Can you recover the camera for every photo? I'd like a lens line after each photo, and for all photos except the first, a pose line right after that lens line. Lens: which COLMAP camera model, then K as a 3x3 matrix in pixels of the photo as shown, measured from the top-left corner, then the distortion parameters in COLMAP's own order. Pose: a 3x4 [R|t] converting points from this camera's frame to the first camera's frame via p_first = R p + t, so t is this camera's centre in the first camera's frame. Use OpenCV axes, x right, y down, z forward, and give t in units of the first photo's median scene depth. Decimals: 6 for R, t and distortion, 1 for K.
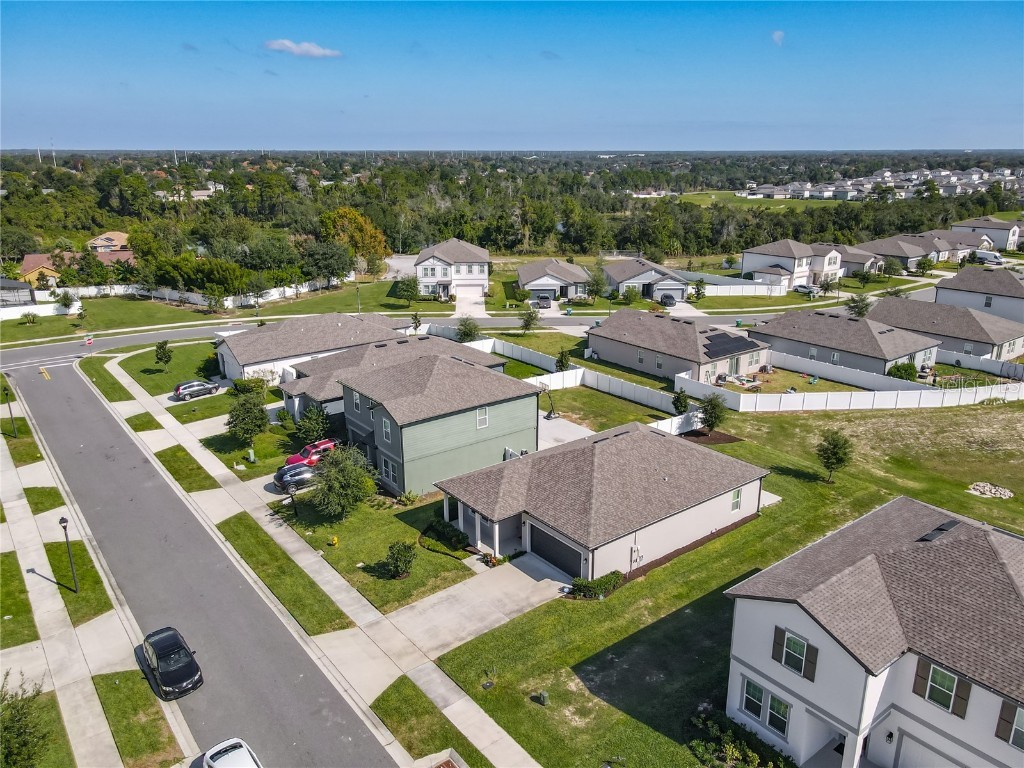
lens RADIAL K [[758.0, 0, 520.8], [0, 758.0, 384.4], [0, 0, 1]] dist [0.008483, 0.007865]
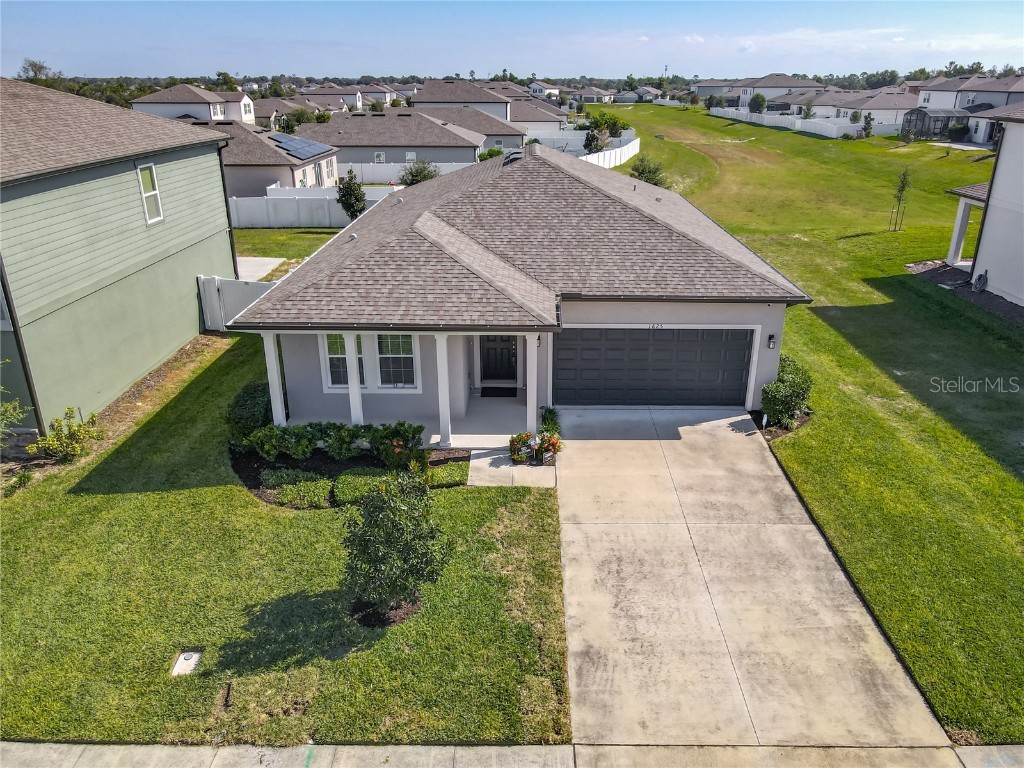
lens RADIAL K [[758.0, 0, 520.8], [0, 758.0, 384.4], [0, 0, 1]] dist [0.008483, 0.007865]
pose [[0.626296, -0.290480, 0.723446, -0.259134], [0.230622, 0.955489, 0.183998, 0.117388], [-0.744692, 0.051605, 0.665410, 0.666562]]
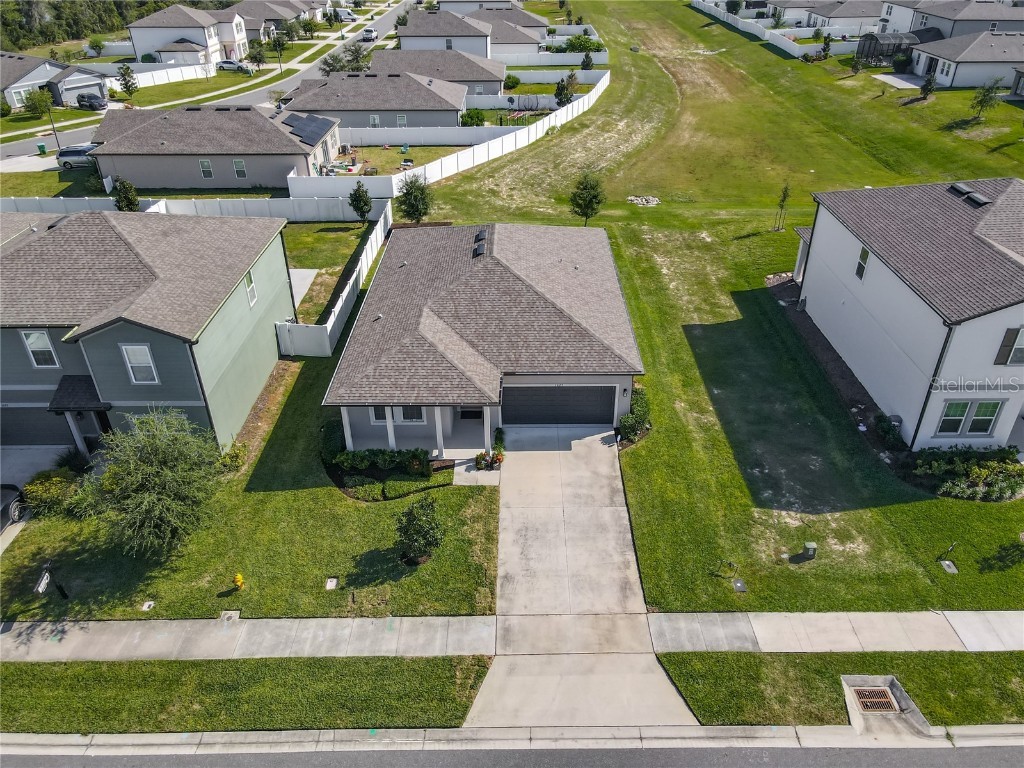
lens RADIAL K [[746.9, 0, 520.3], [0, 746.9, 385.5], [0, 0, 1]] dist [0.007122, 0.021242]
pose [[0.615258, -0.420531, 0.666791, -0.379792], [0.239228, 0.905545, 0.350368, -0.046241], [-0.751150, -0.056052, 0.657747, 0.480205]]
